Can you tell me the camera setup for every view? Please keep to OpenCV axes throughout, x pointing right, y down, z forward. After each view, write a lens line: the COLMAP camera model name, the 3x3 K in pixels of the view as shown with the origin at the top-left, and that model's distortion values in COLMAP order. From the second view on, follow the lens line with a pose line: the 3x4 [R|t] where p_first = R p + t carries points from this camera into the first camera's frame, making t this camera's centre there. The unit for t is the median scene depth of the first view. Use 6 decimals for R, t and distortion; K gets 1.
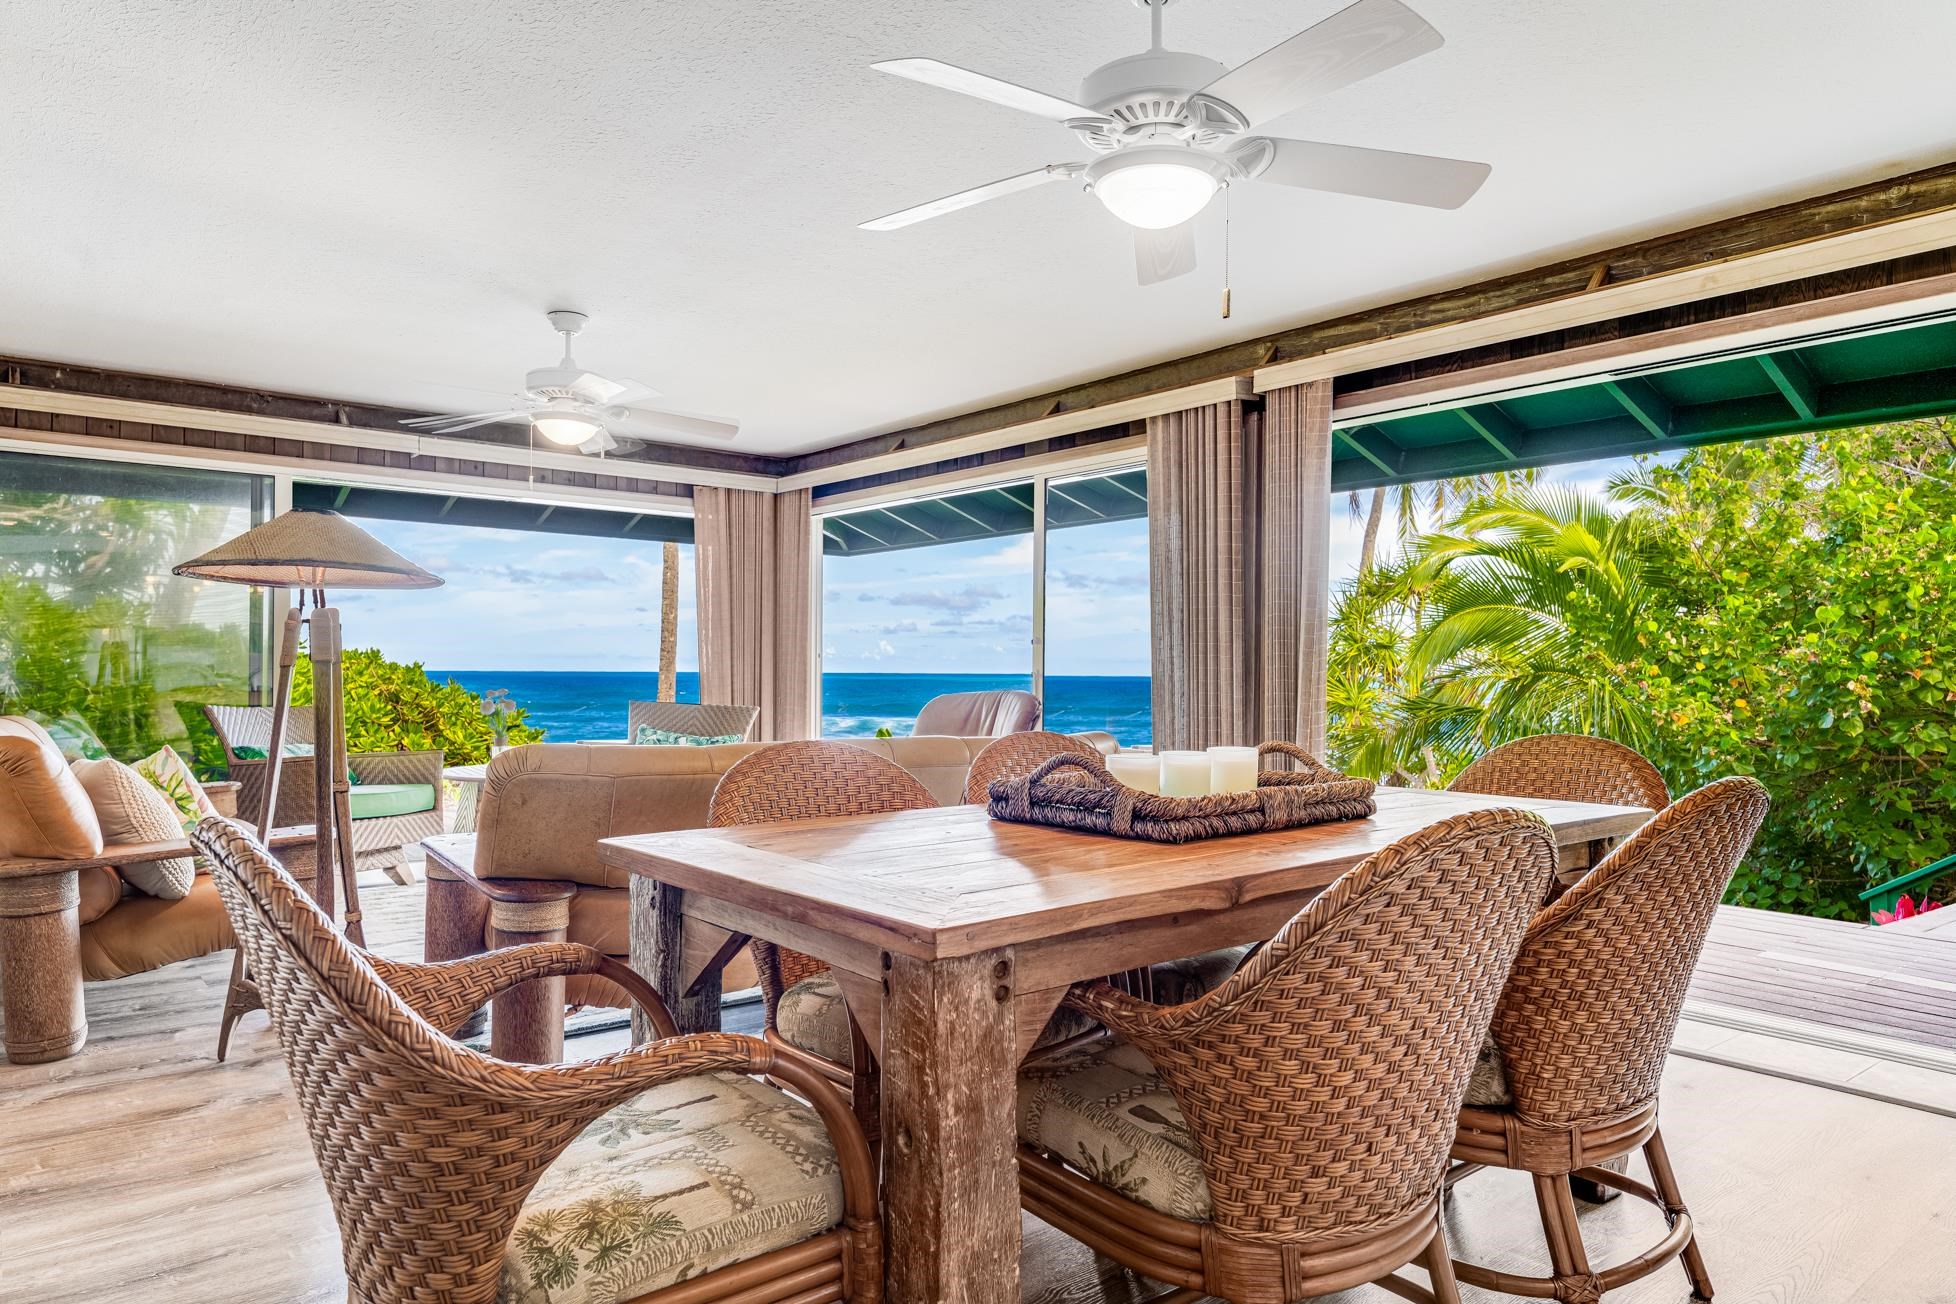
lens RADIAL K [[1209.3, 0, 978.0], [0, 1209.3, 652.0], [0, 0, 1]] dist [0.000428, -0.000334]
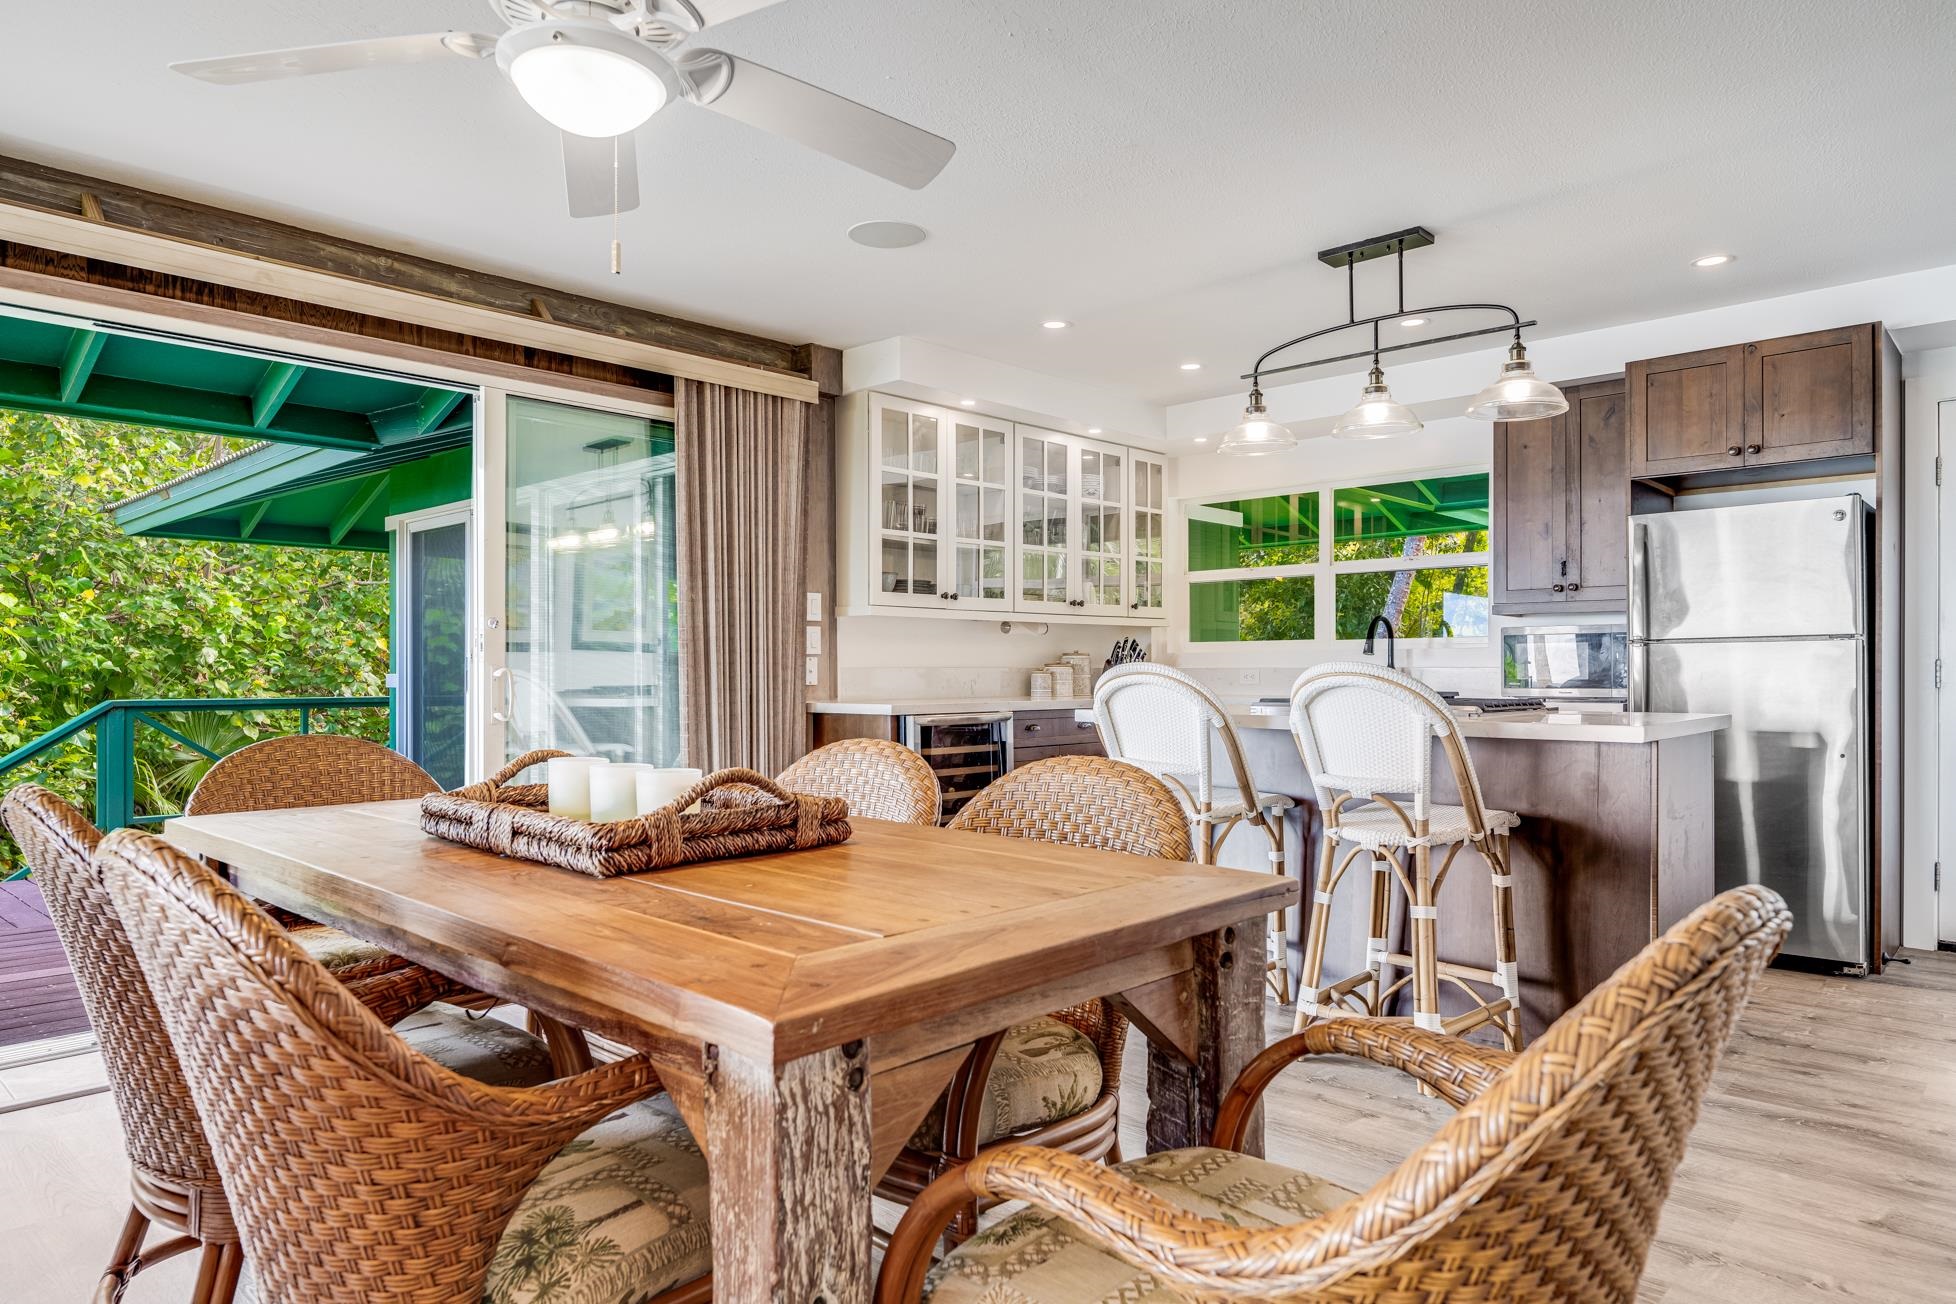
lens RADIAL K [[1176.1, 0, 978.0], [0, 1176.1, 652.0], [0, 0, 1]] dist [-0.003009, -0.000440]
pose [[-0.125328, 0.006499, 0.992094, -0.280510], [-0.013262, 0.999878, -0.008226, 0.002711], [-0.992027, -0.014189, -0.125227, 0.345753]]
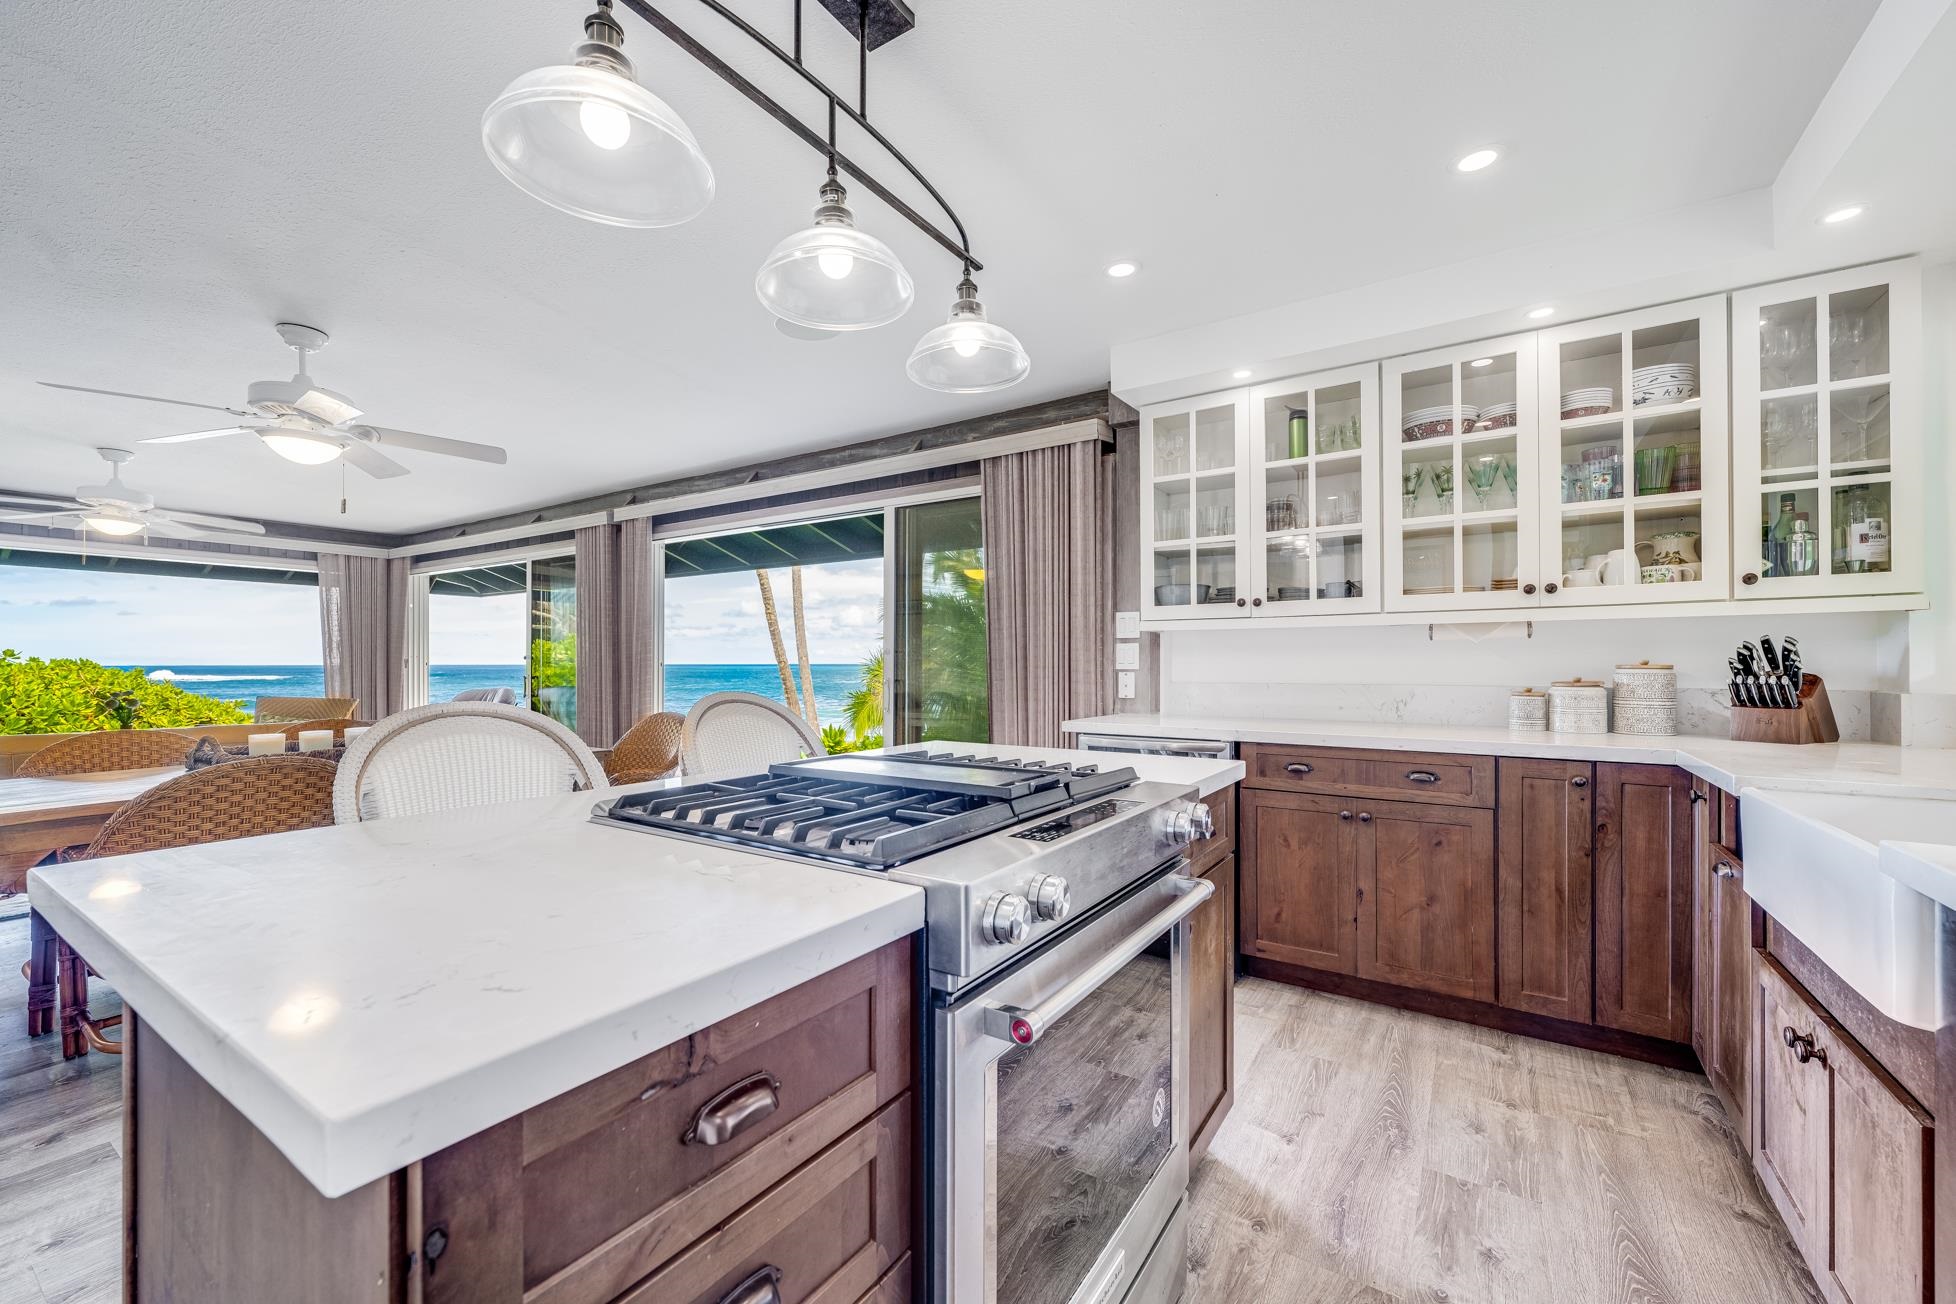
lens RADIAL K [[783.0, 0, 978.0], [0, 783.0, 652.0], [0, 0, 1]] dist [0.000434, 0.000083]
pose [[0.954293, -0.001288, 0.298870, 0.348852], [0.001374, 0.999999, -0.000075, -0.016474], [-0.298869, 0.000482, 0.954294, -0.241323]]
